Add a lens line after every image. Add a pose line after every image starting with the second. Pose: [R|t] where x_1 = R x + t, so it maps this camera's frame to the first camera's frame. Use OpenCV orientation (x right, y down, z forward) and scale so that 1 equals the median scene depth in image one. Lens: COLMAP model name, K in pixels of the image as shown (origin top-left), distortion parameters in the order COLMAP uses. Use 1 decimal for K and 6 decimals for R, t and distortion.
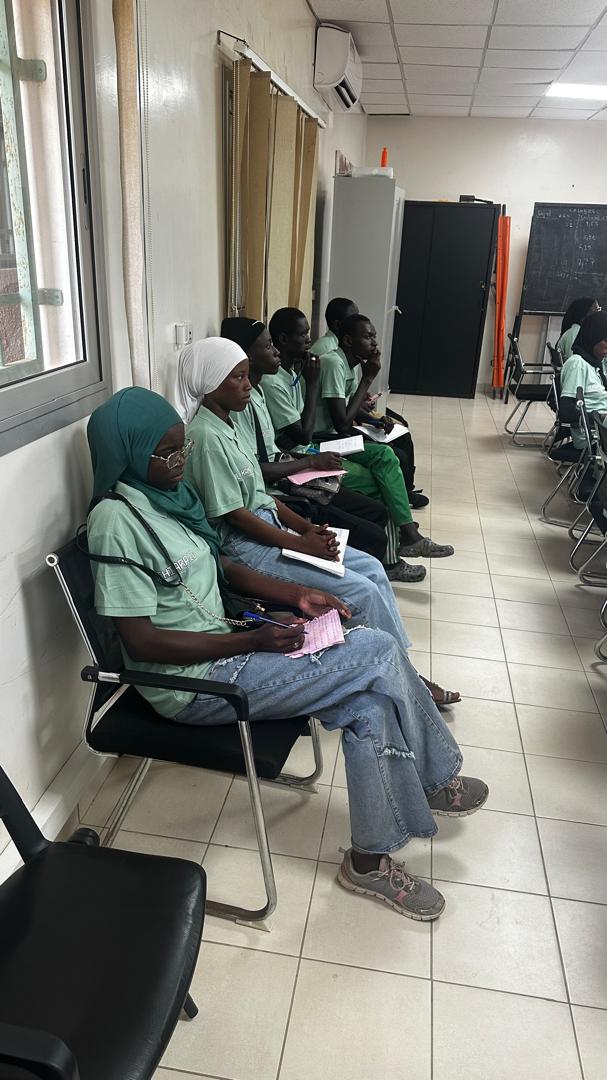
lens RADIAL K [[754.4, 0, 303.5], [0, 754.4, 540.0], [0, 0, 1]] dist [0.066922, -0.001358]
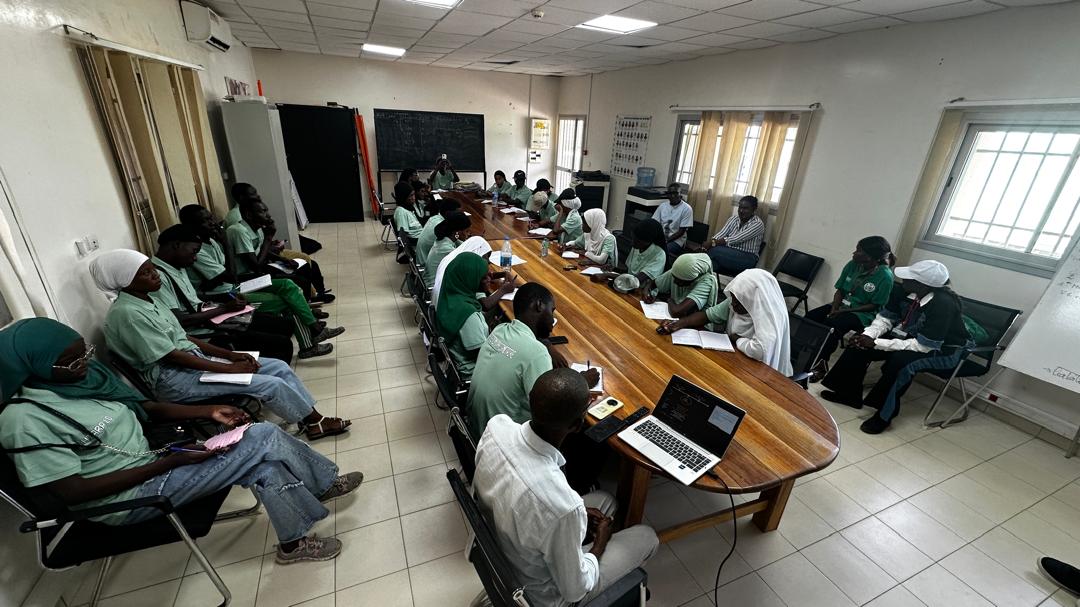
lens RADIAL K [[427.7, 0, 540.0], [0, 427.7, 303.5], [0, 0, 1]] dist [-0.000321, 0.000061]
pose [[0.844139, -0.201146, 0.496961, 0.132287], [0.174893, 0.979557, 0.099405, -0.091623], [-0.506796, 0.003003, 0.862061, -0.112862]]
